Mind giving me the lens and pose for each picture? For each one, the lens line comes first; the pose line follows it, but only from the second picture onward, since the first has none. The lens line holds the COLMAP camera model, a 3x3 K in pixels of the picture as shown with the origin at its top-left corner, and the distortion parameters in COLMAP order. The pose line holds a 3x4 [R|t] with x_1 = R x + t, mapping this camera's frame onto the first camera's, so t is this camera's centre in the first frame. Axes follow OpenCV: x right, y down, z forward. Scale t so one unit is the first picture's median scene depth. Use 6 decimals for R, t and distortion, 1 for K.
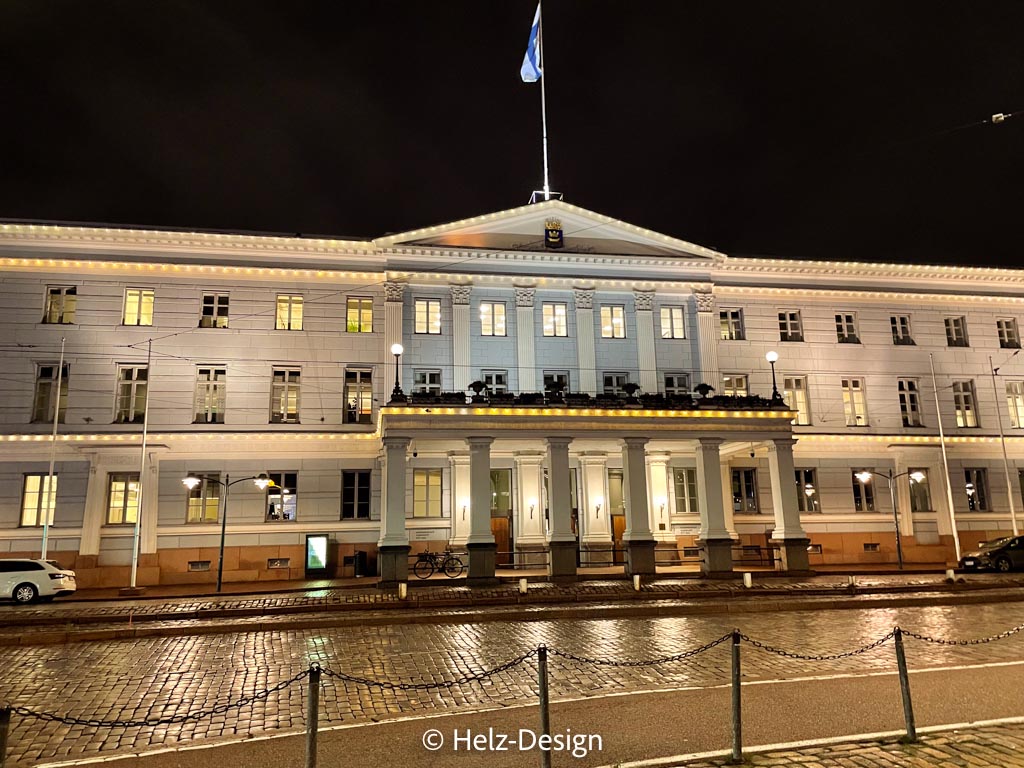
lens RADIAL K [[673.5, 0, 510.8], [0, 673.5, 416.3], [0, 0, 1]] dist [0.005284, 0.000597]
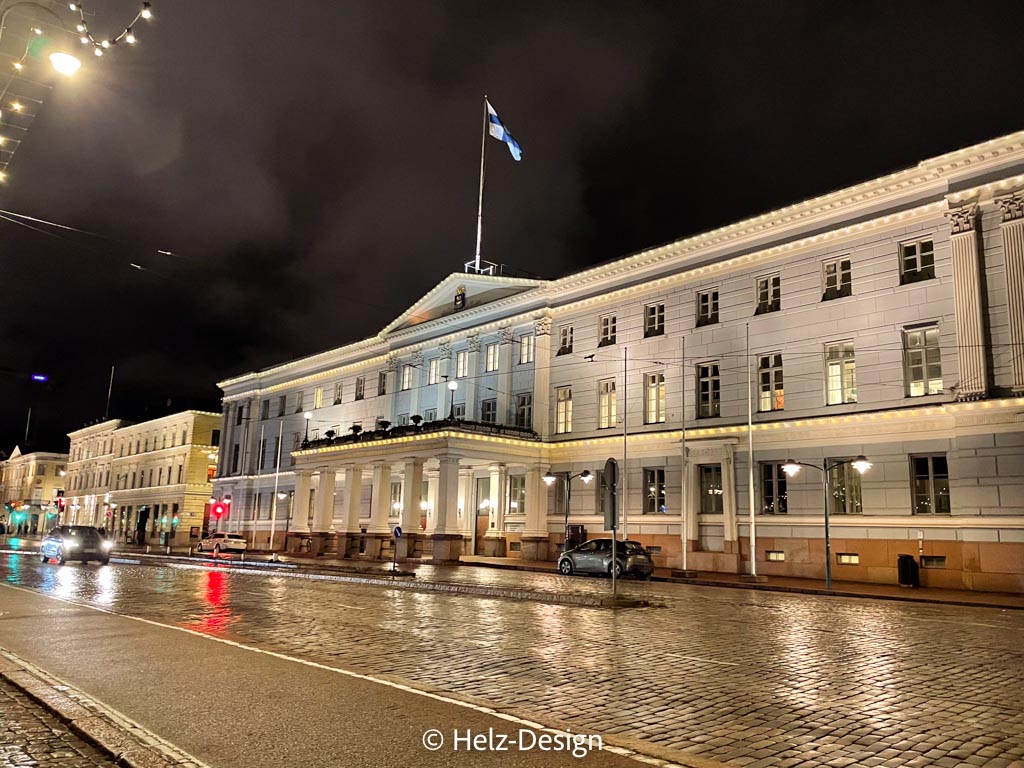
lens RADIAL K [[818.0, 0, 512.0], [0, 818.0, 384.0], [0, 0, 1]] dist [0.014293, -0.005372]
pose [[0.546834, -0.123853, -0.828030, 1.358825], [0.120532, 0.990341, -0.068531, 0.013970], [0.828520, -0.062329, 0.556480, 0.189943]]
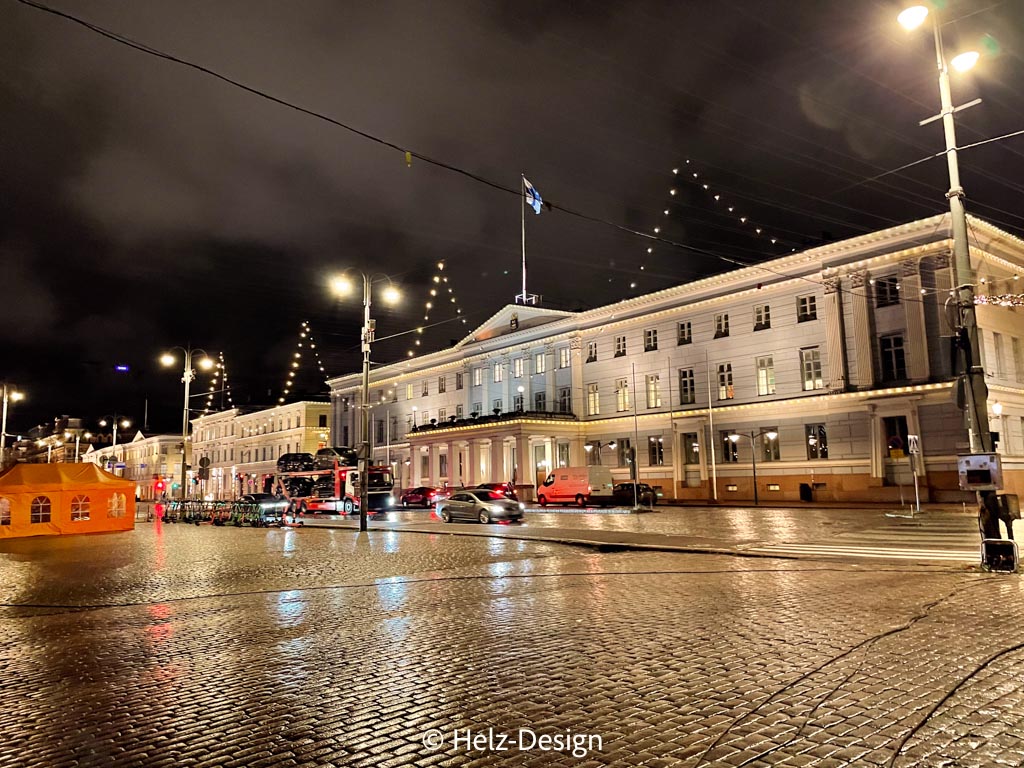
lens RADIAL K [[737.6, 0, 512.0], [0, 737.6, 384.0], [0, 0, 1]] dist [0.000084, -0.001723]
pose [[0.526774, -0.110405, -0.842805, 1.709179], [0.174024, 0.984534, -0.020202, -0.058075], [0.832000, -0.136026, 0.537840, -0.124632]]
